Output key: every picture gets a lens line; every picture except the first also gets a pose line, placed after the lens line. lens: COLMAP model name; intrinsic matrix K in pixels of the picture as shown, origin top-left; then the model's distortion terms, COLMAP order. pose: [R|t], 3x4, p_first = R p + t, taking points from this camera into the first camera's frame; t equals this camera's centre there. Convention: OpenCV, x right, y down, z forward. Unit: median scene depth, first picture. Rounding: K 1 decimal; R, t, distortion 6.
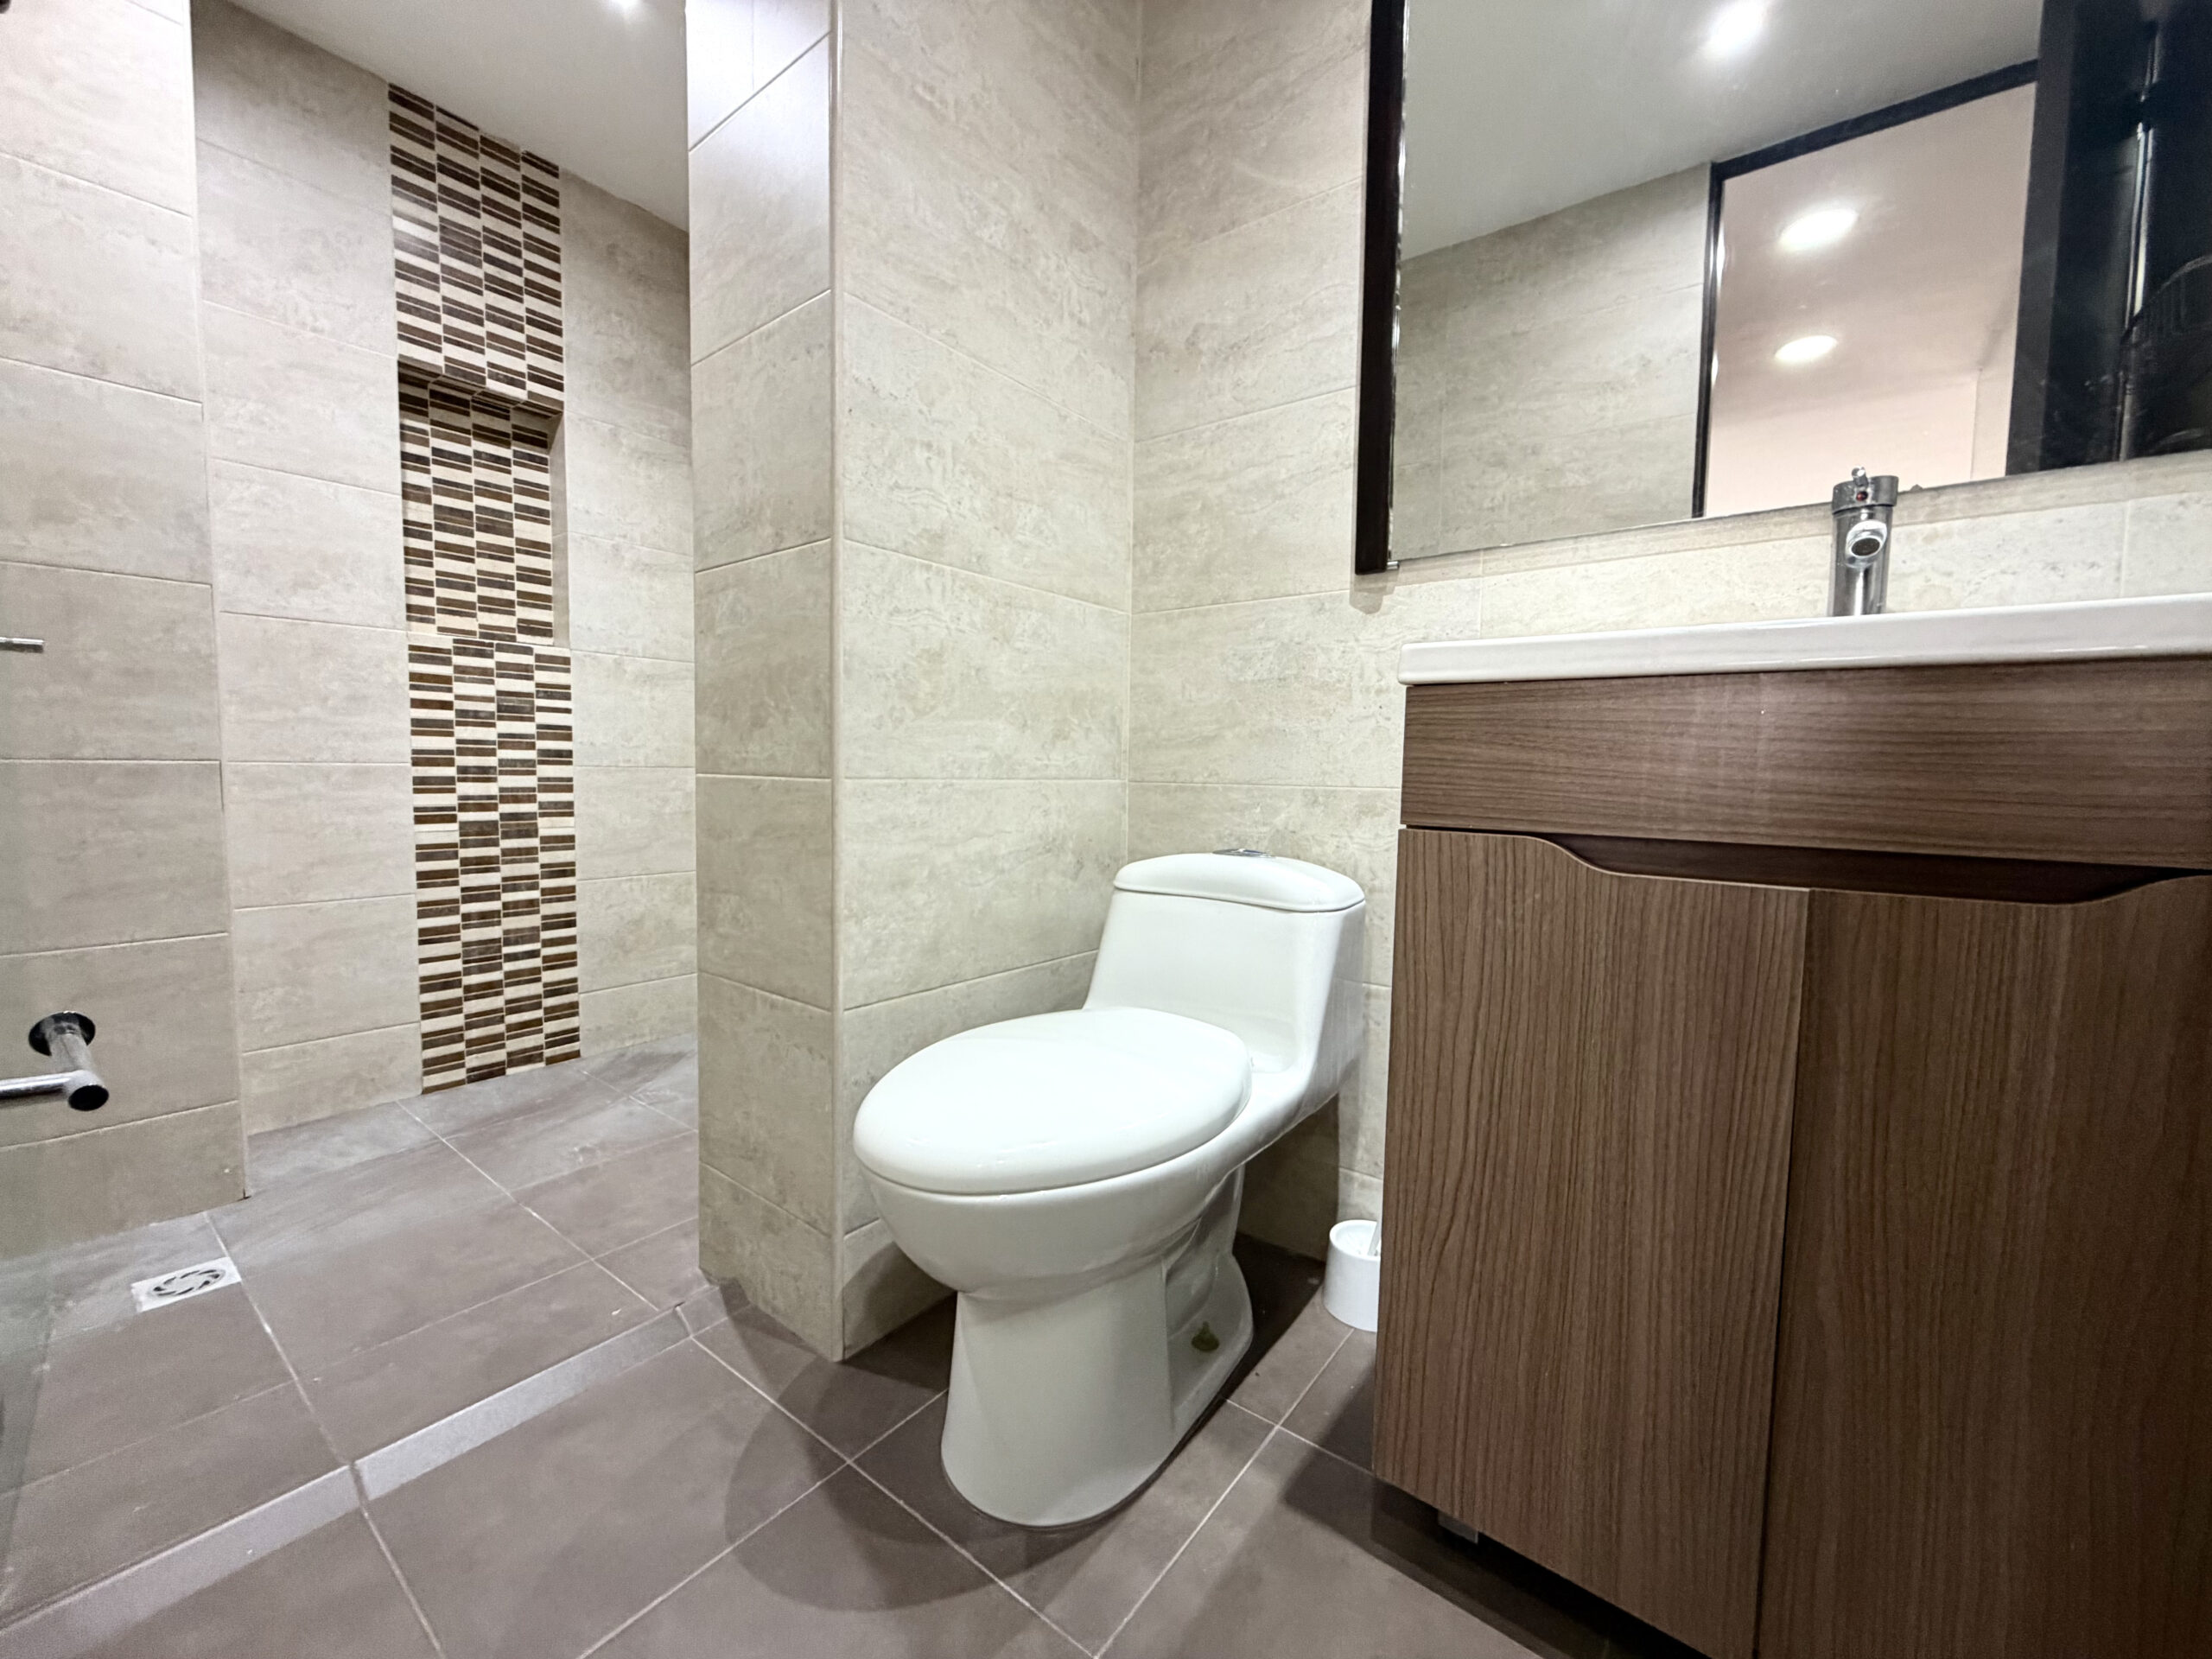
lens RADIAL K [[869.1, 0, 1086.5], [0, 869.1, 824.2], [0, 0, 1]] dist [0.000599, 0.000015]
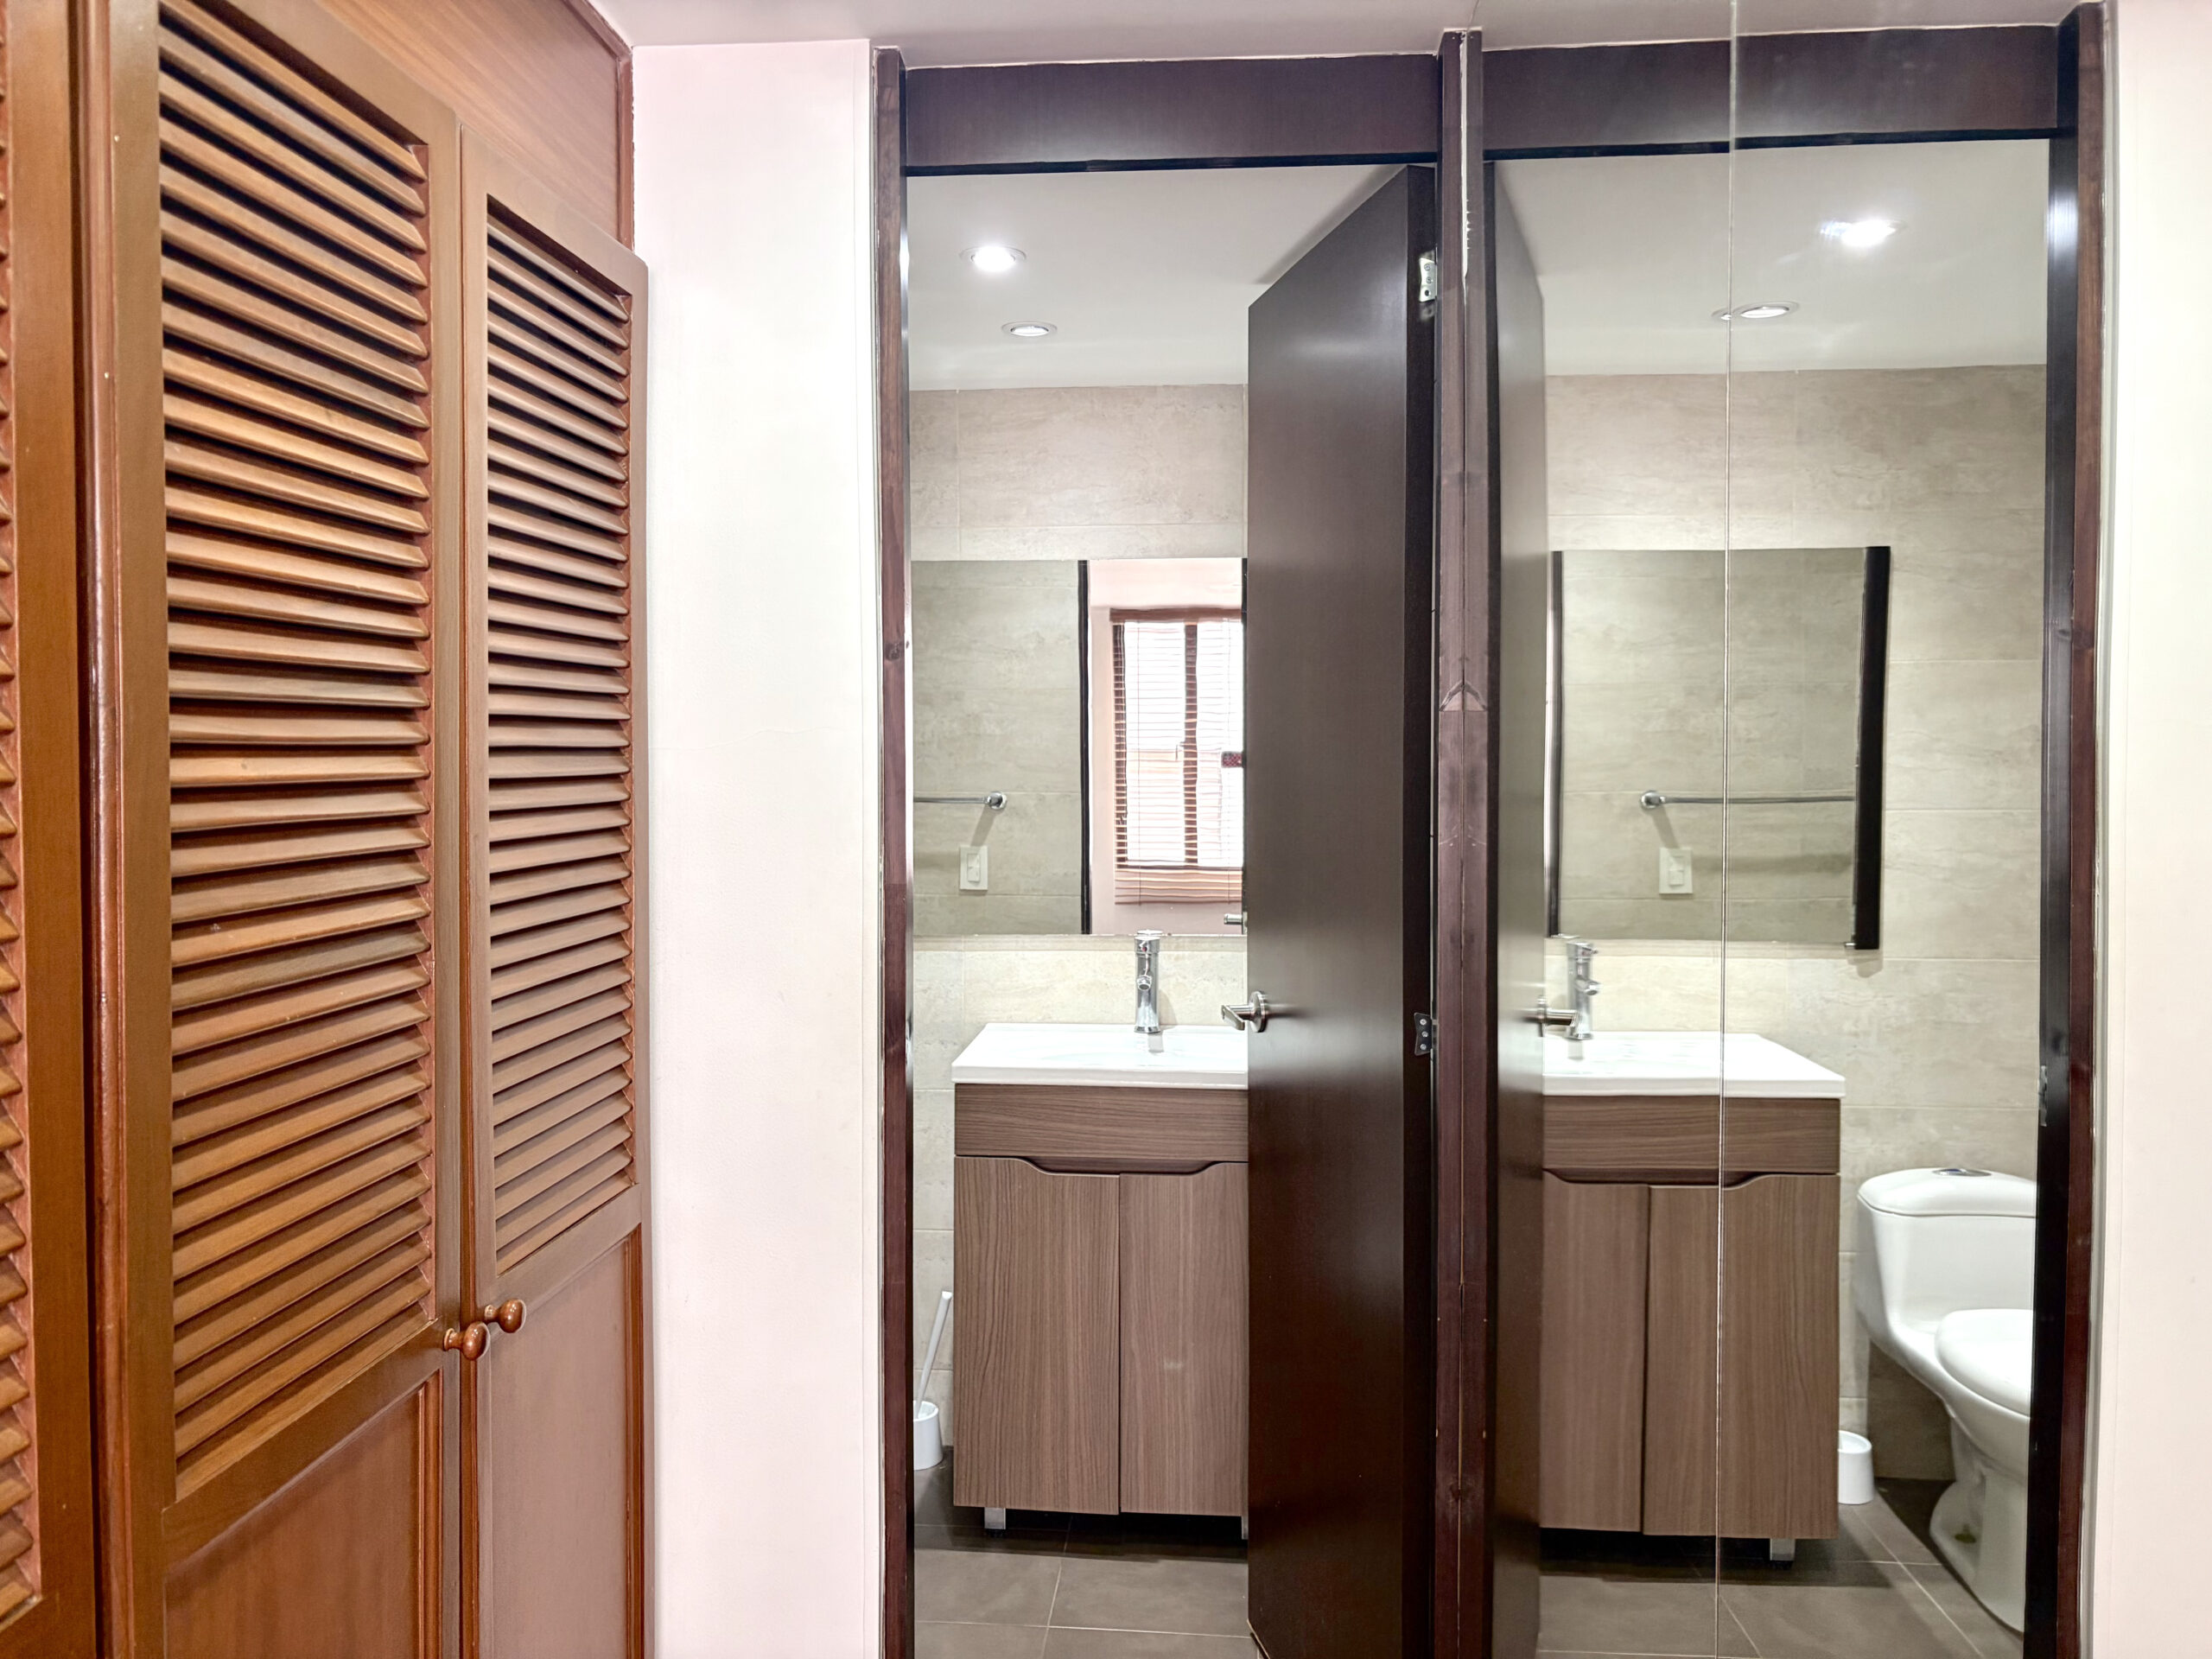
lens RADIAL K [[1672.7, 0, 1111.5], [0, 1672.7, 824.2], [0, 0, 1]] dist [0.009576, -0.004399]
pose [[0.822610, -0.037478, 0.567370, -1.433223], [0.050256, 0.998713, -0.006895, -0.691237], [-0.566381, 0.034186, 0.823434, -2.281206]]
